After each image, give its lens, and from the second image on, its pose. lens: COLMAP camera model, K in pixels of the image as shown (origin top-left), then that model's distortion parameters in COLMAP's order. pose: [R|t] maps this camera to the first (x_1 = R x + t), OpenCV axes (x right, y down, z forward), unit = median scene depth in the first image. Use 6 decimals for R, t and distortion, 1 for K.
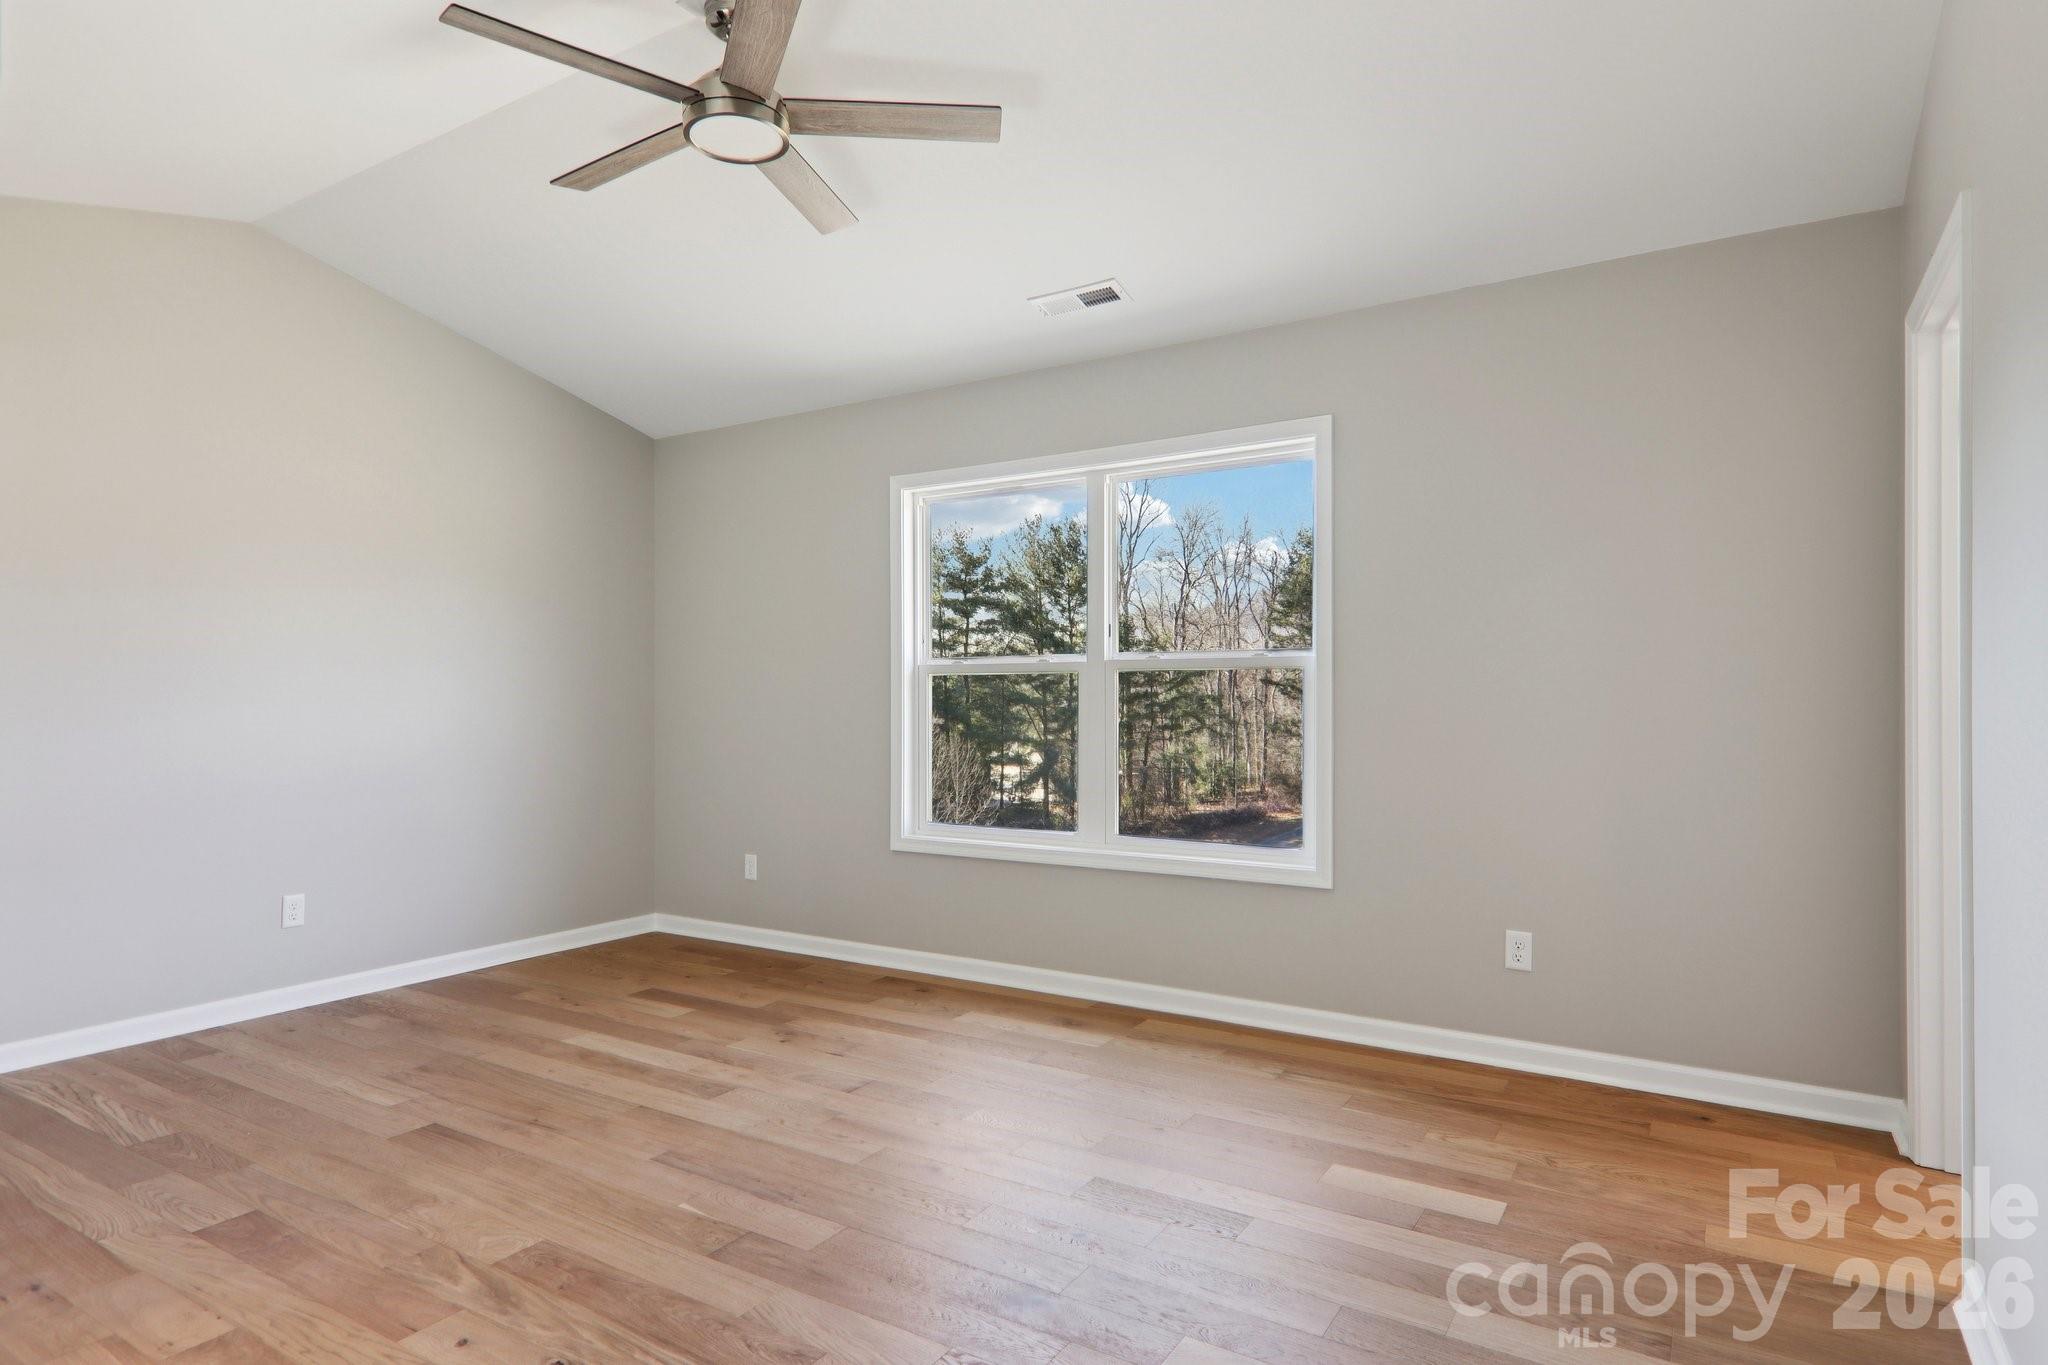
lens RADIAL K [[1135.5, 0, 1014.0], [0, 1135.5, 700.0], [0, 0, 1]] dist [0.022617, -0.002497]
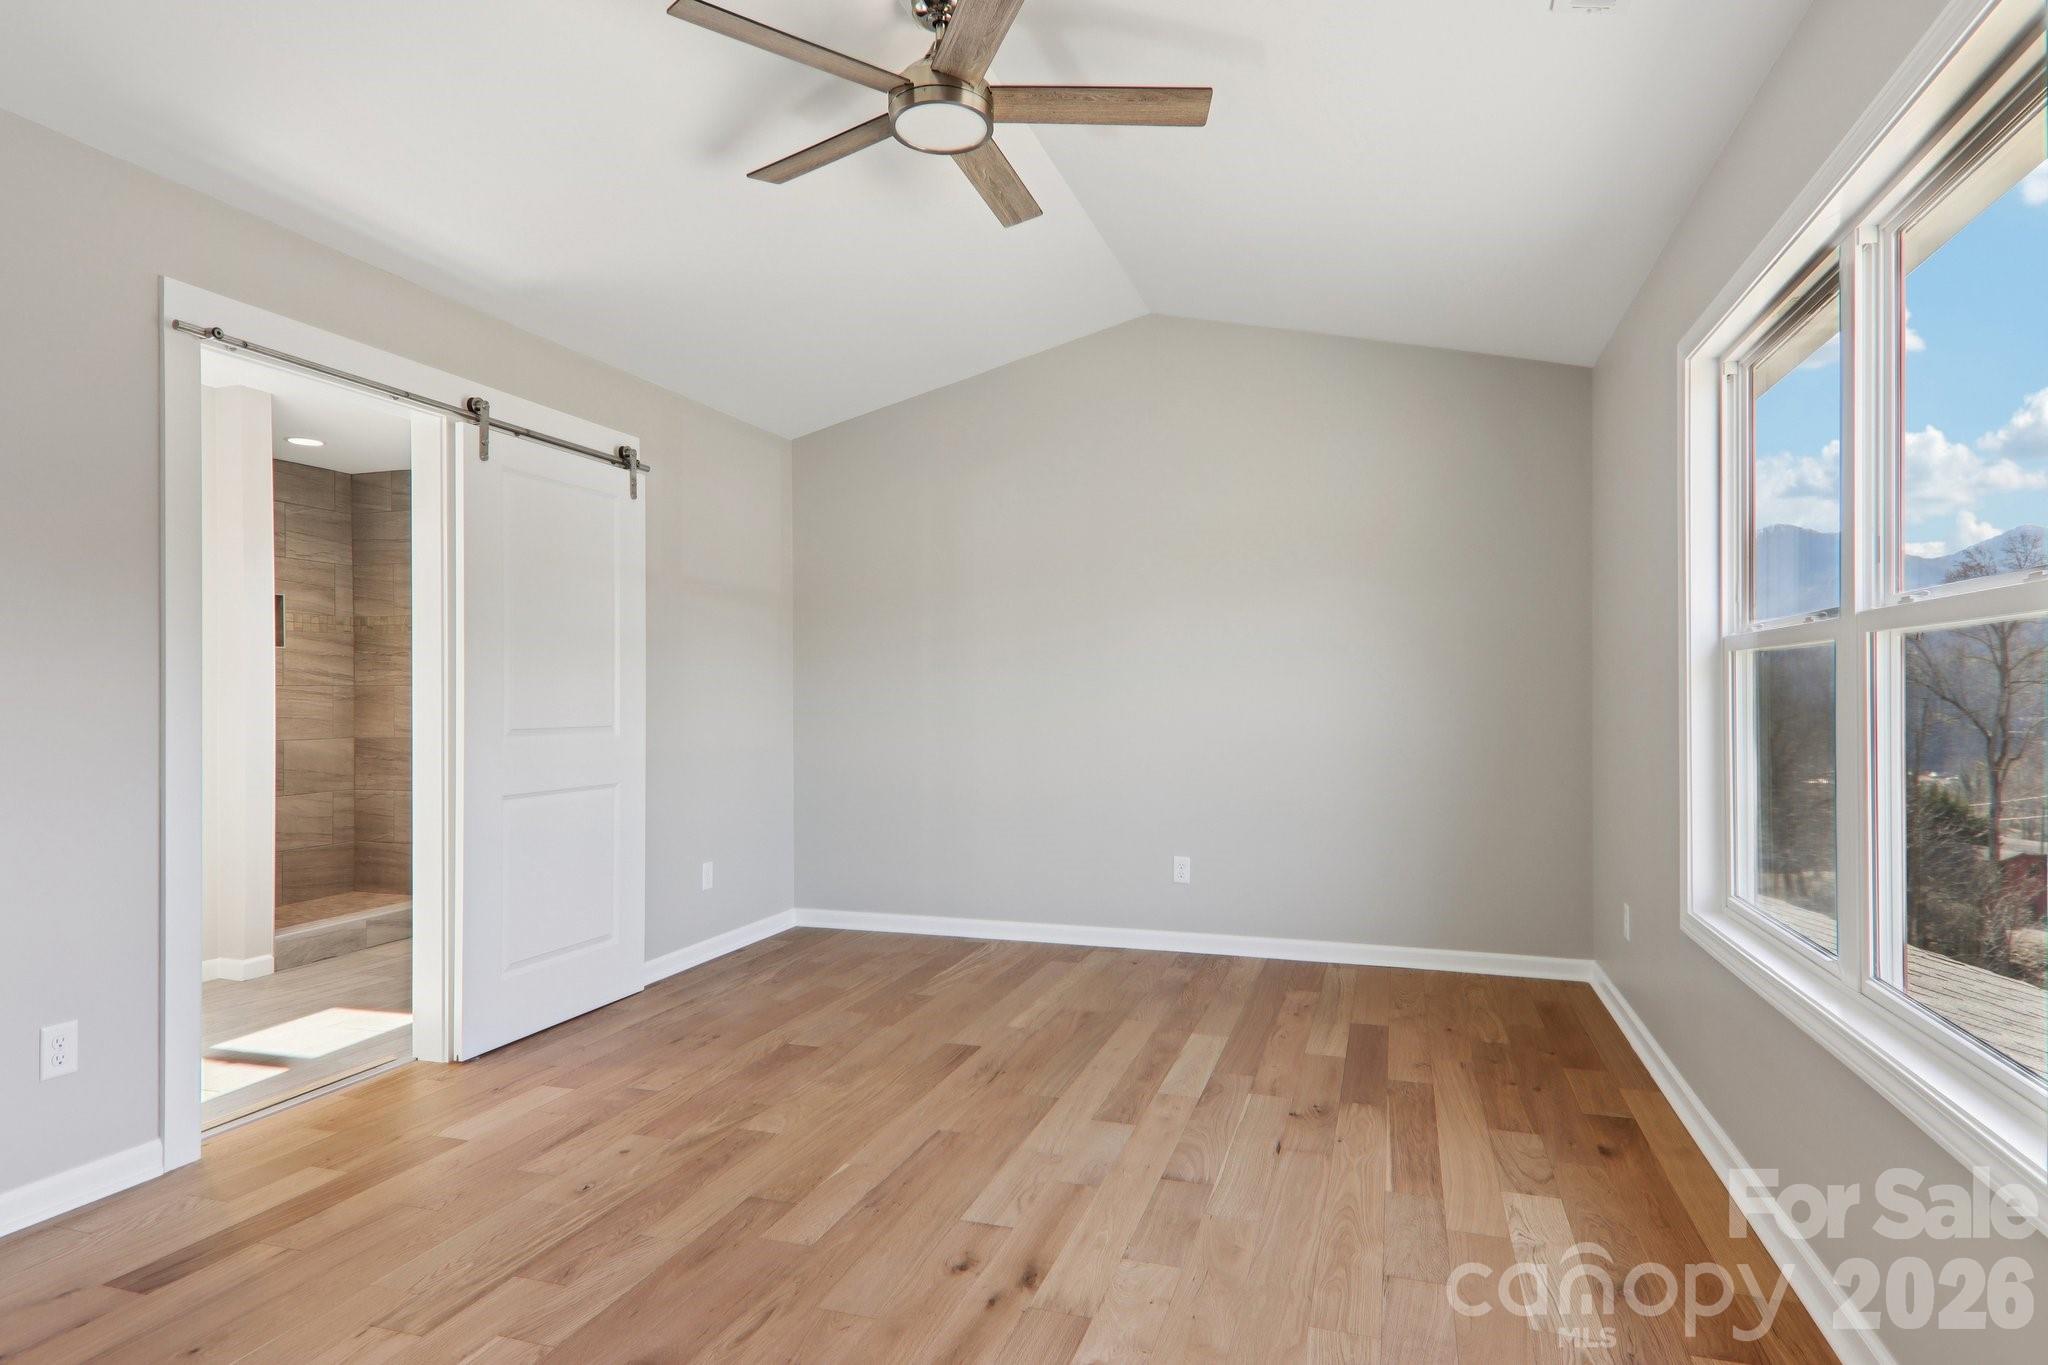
lens RADIAL K [[1135.5, 0, 1014.0], [0, 1135.5, 700.0], [0, 0, 1]] dist [0.022617, -0.002497]
pose [[0.254710, 0.008959, -0.966976, 0.645863], [-0.004435, 0.999957, 0.008097, -0.001642], [0.967007, 0.002226, 0.254739, 0.729810]]
